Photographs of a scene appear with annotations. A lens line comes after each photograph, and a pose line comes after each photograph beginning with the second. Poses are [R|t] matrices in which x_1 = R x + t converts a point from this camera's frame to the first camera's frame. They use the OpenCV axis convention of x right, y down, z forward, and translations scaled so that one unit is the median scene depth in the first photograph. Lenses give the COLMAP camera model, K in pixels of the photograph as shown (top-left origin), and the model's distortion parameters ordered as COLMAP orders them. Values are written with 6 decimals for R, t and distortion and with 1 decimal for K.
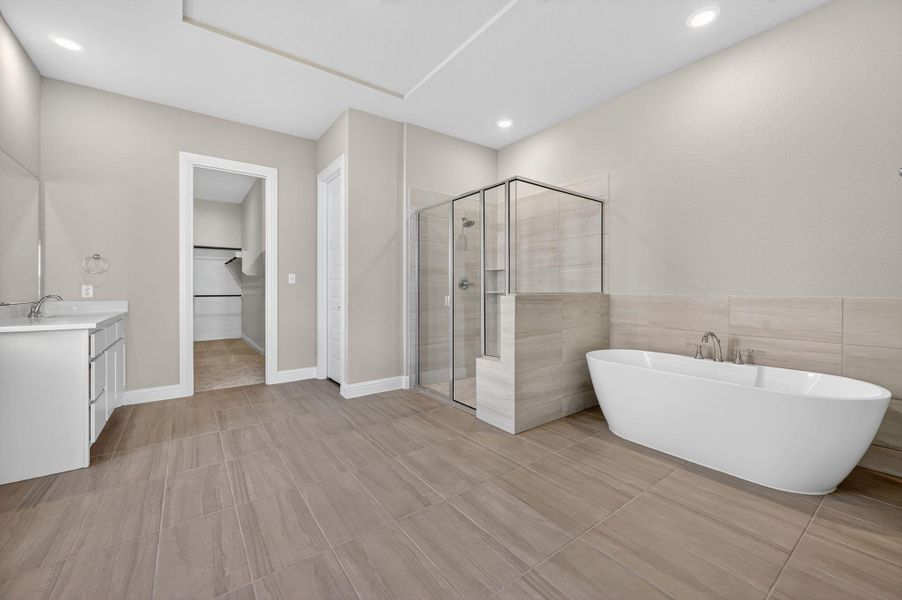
lens RADIAL K [[361.2, 0, 449.7], [0, 361.2, 290.5], [0, 0, 1]] dist [-0.000514, 0.000155]
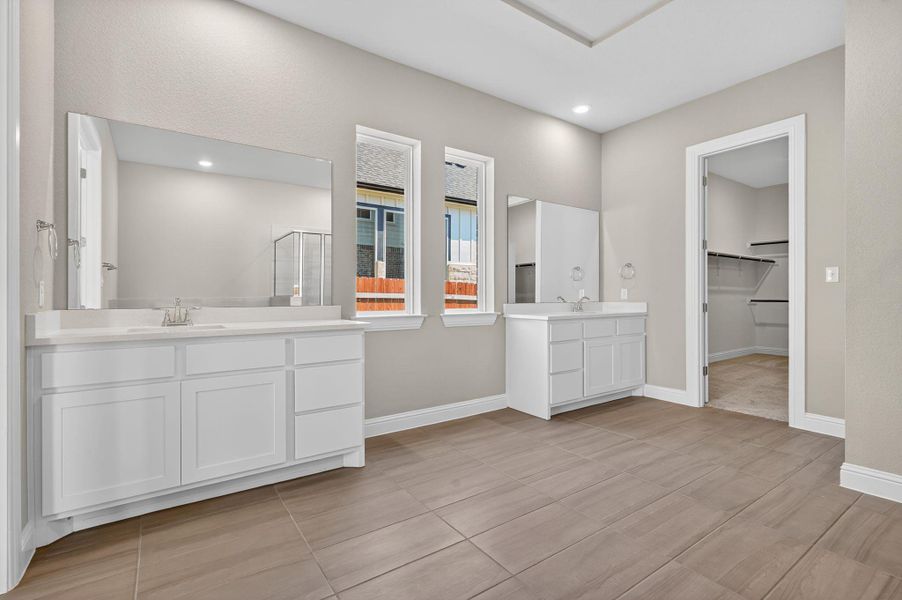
lens RADIAL K [[406.9, 0, 451.1], [0, 406.9, 298.4], [0, 0, 1]] dist [-0.001538, 0.000131]
pose [[-0.014456, 0.010197, -0.999844, 0.332901], [-0.001976, 0.999946, 0.010226, 0.003855], [0.999894, 0.002123, -0.014436, 0.385400]]
